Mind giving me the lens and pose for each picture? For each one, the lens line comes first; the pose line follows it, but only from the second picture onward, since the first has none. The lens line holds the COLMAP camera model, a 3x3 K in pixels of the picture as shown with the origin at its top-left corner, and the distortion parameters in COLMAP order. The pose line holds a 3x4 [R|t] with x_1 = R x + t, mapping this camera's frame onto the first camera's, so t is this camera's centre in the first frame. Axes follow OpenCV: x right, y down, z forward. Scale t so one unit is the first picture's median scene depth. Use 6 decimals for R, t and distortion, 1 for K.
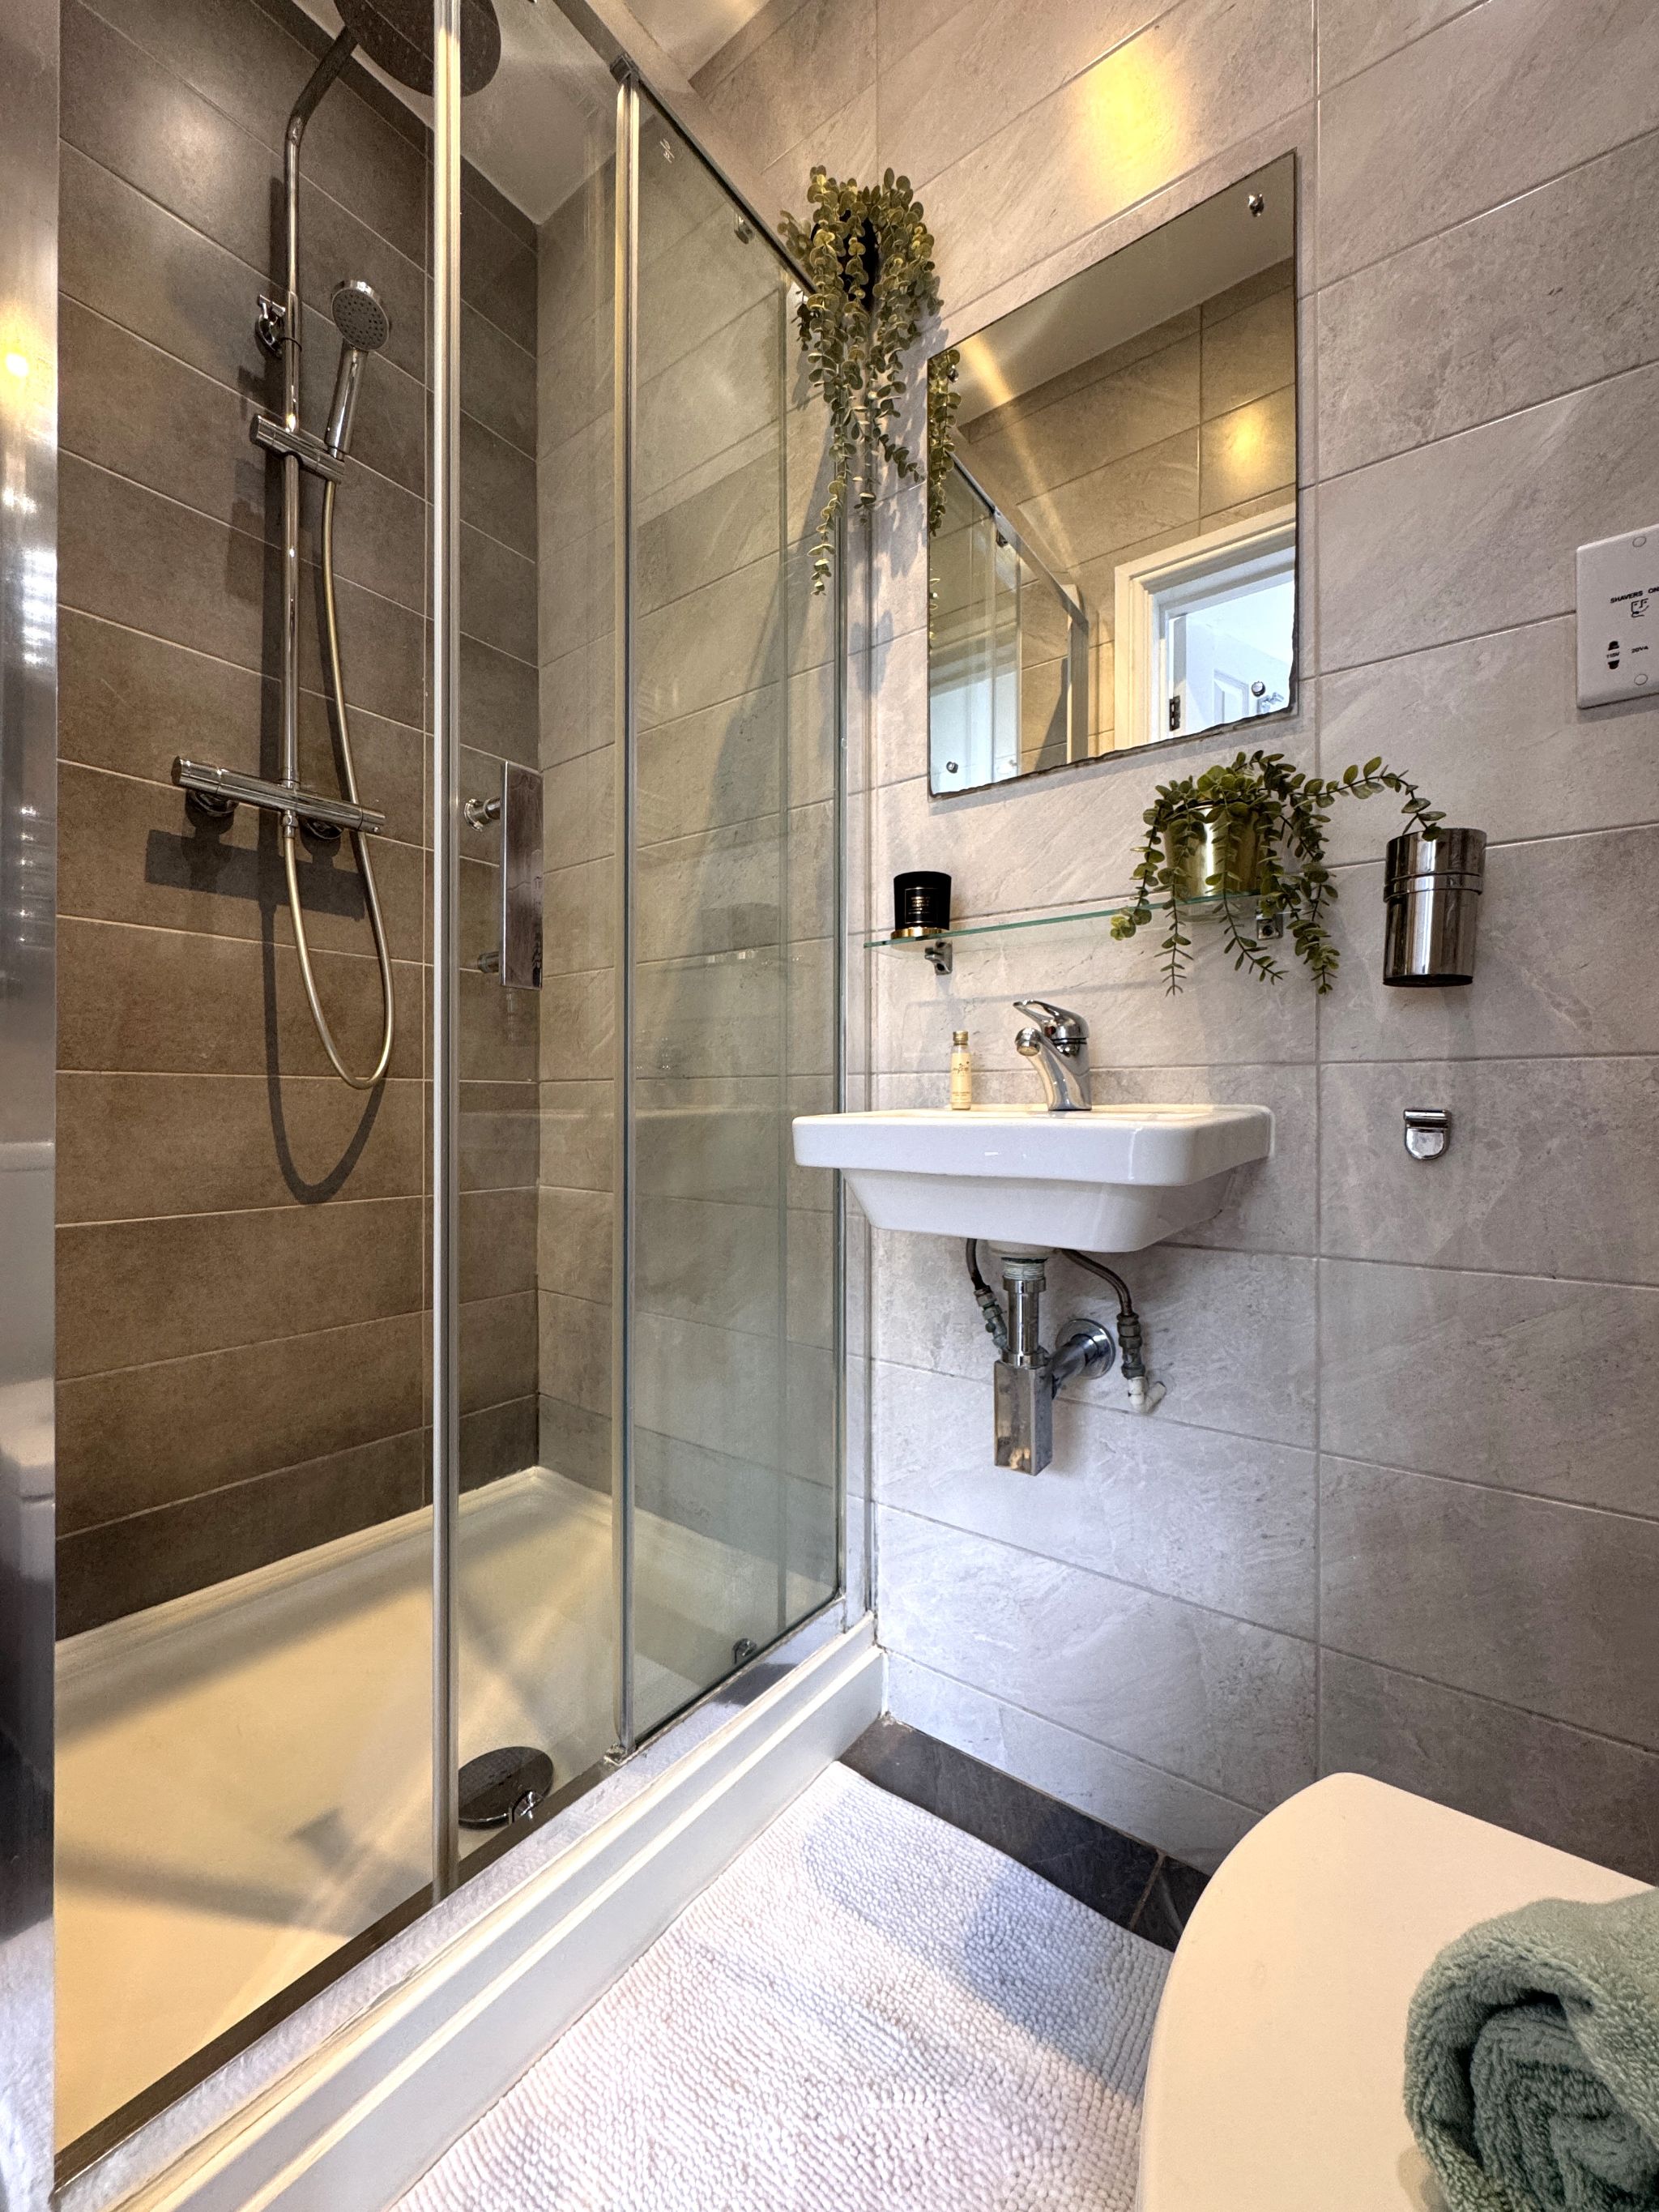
lens RADIAL K [[898.6, 0, 829.5], [0, 898.6, 1106.0], [0, 0, 1]] dist [-0.000829, -0.000267]
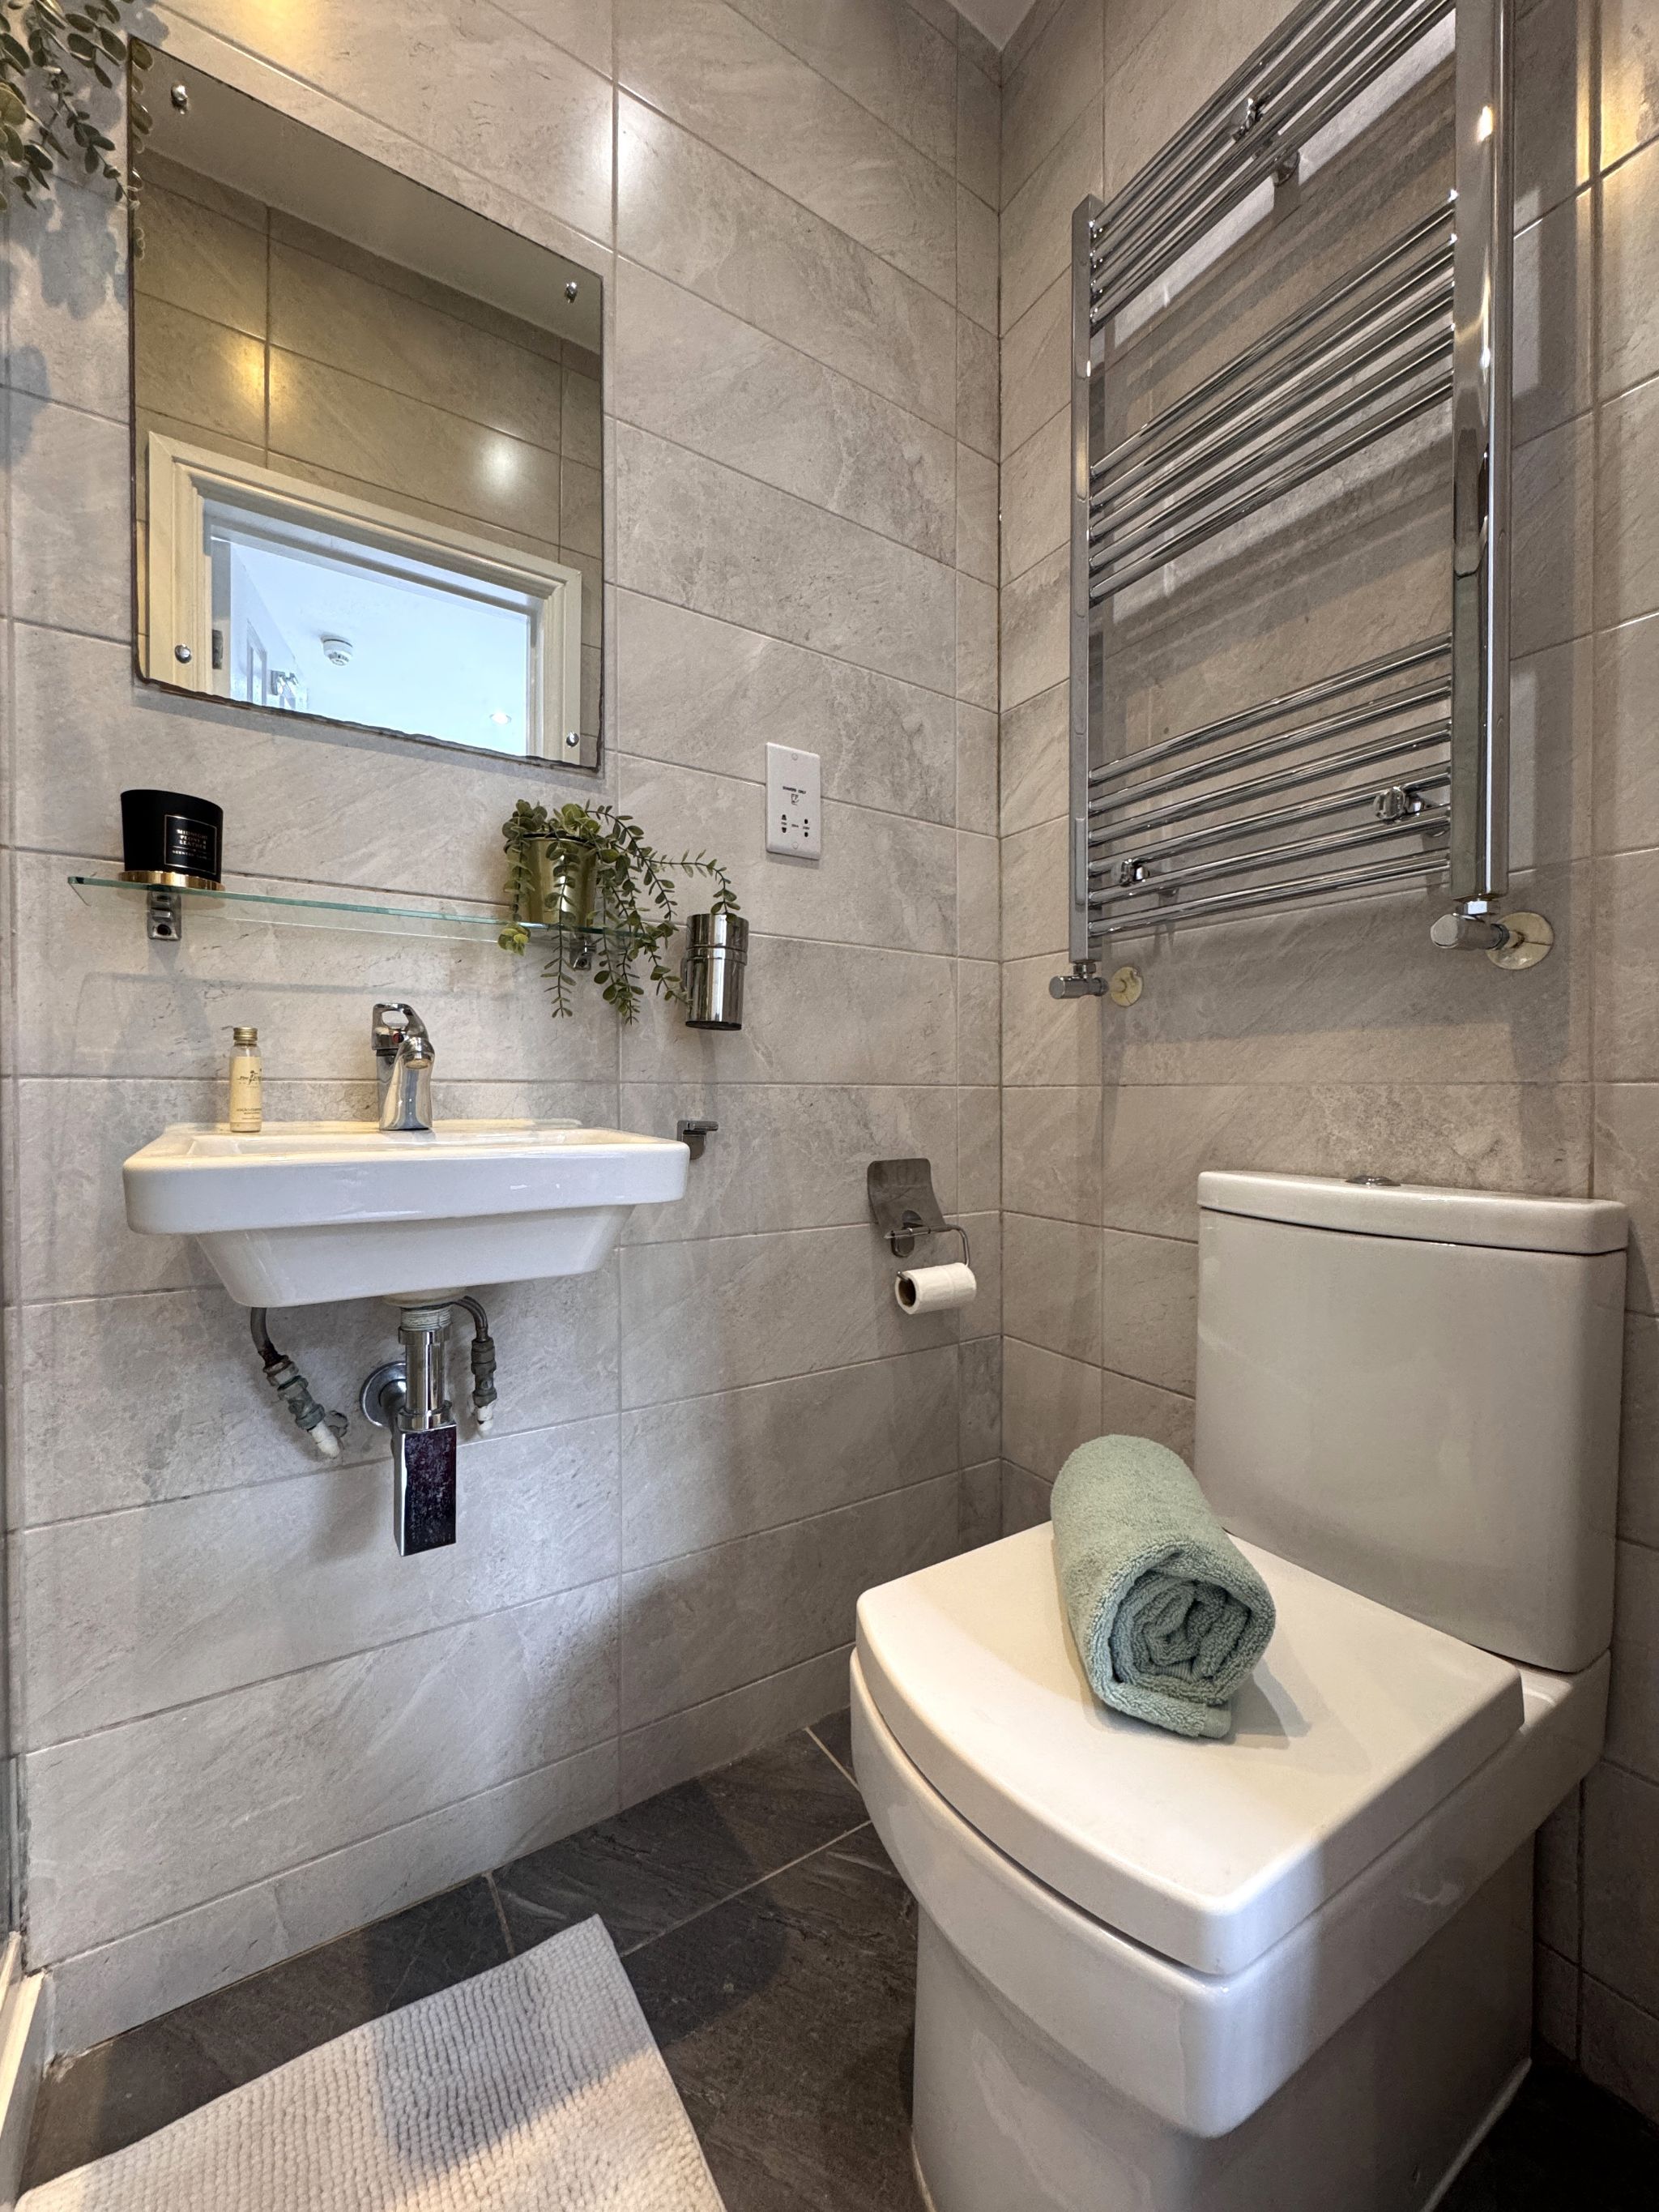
lens RADIAL K [[895.3, 0, 829.5], [0, 895.3, 1106.0], [0, 0, 1]] dist [-0.002495, -0.000075]
pose [[0.337798, -0.011682, 0.941146, -0.457022], [-0.000368, 0.999921, 0.012543, -0.031641], [-0.941218, -0.004583, 0.337768, 0.339302]]
